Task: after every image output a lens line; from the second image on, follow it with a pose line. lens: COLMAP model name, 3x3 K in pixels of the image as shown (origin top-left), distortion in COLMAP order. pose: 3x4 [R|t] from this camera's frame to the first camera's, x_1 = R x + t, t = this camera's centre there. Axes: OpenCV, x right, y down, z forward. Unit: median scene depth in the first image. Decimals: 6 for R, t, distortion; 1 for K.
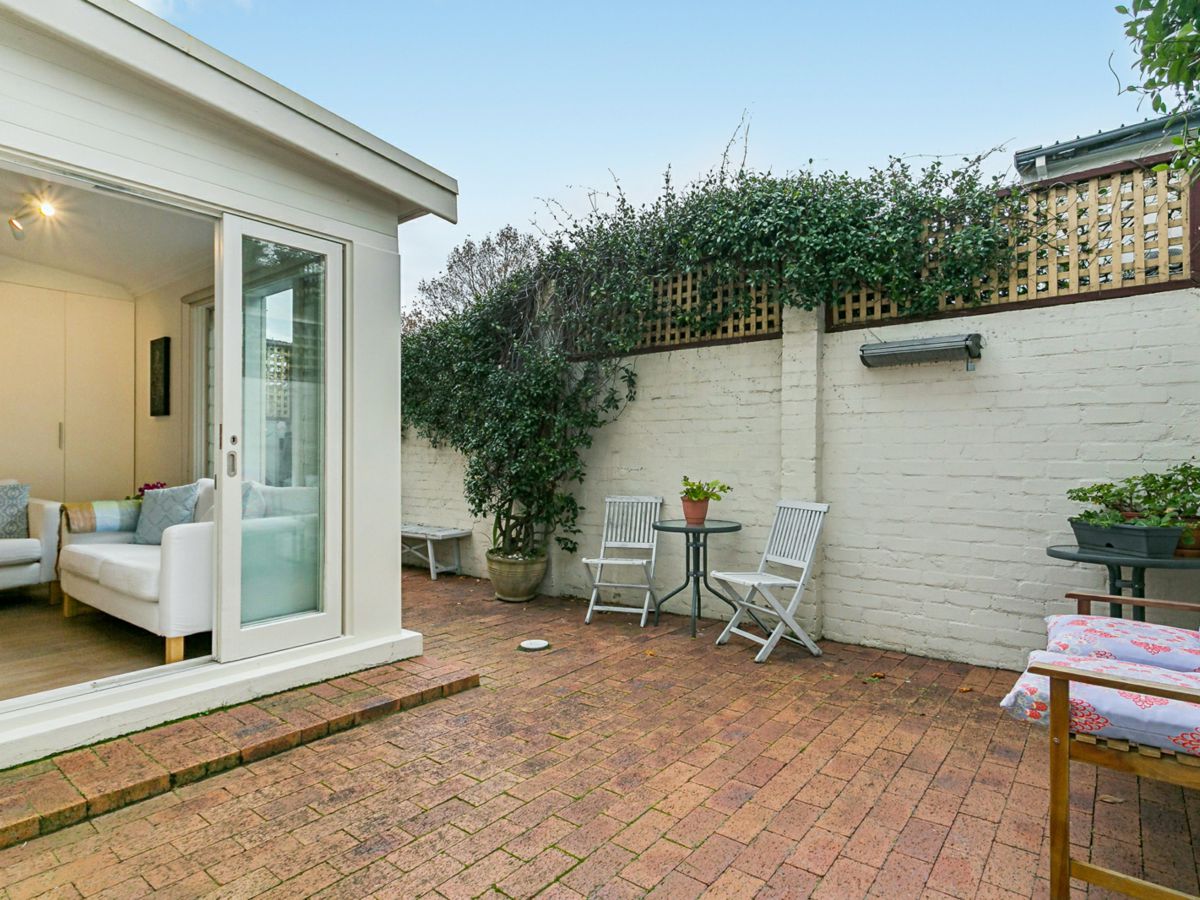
lens RADIAL K [[641.1, 0, 600.0], [0, 641.1, 450.0], [0, 0, 1]] dist [0.003942, 0.001187]
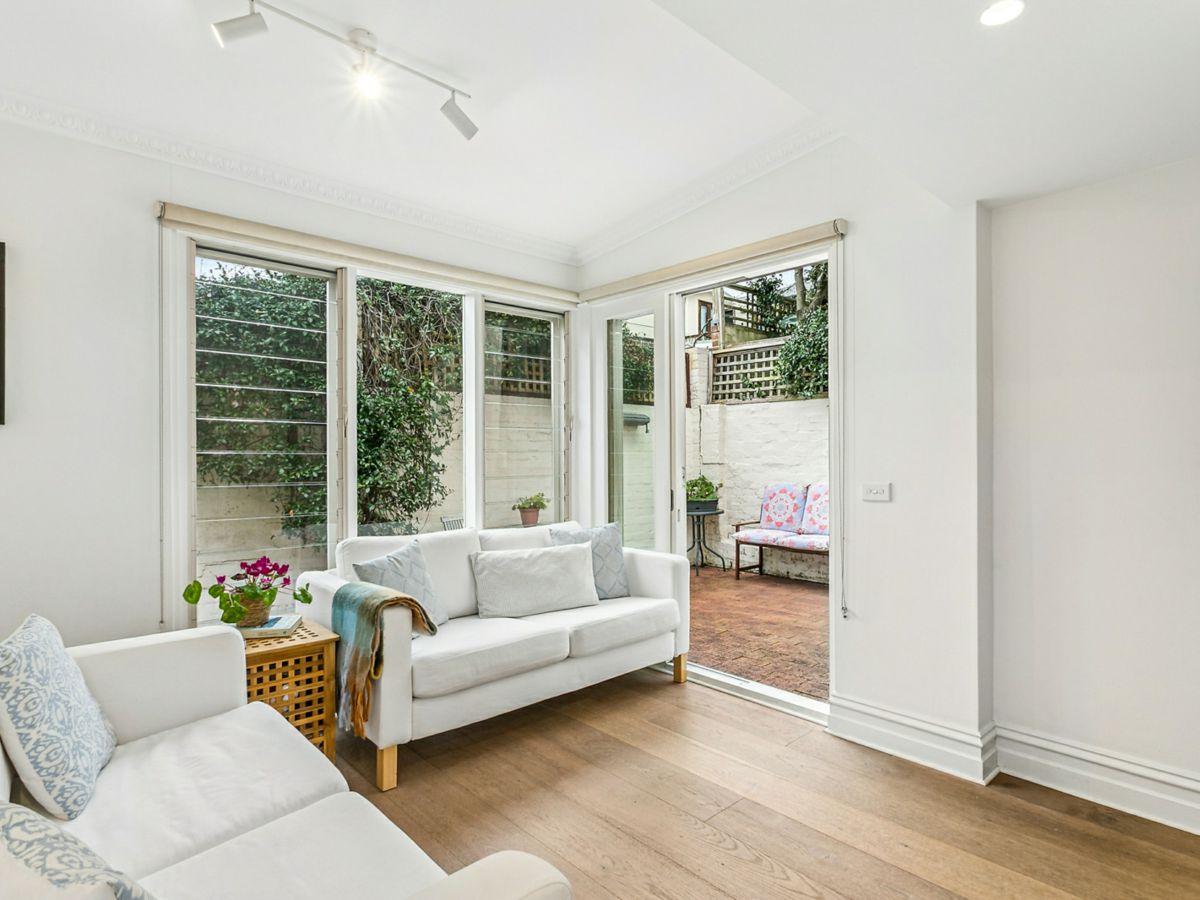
lens RADIAL K [[641.1, 0, 600.0], [0, 641.1, 450.0], [0, 0, 1]] dist [0.003942, 0.001187]
pose [[0.180076, 0.008325, 0.983618, -1.852546], [-0.009672, 0.999931, -0.006693, -0.067121], [-0.983605, -0.008308, 0.180144, 0.951335]]
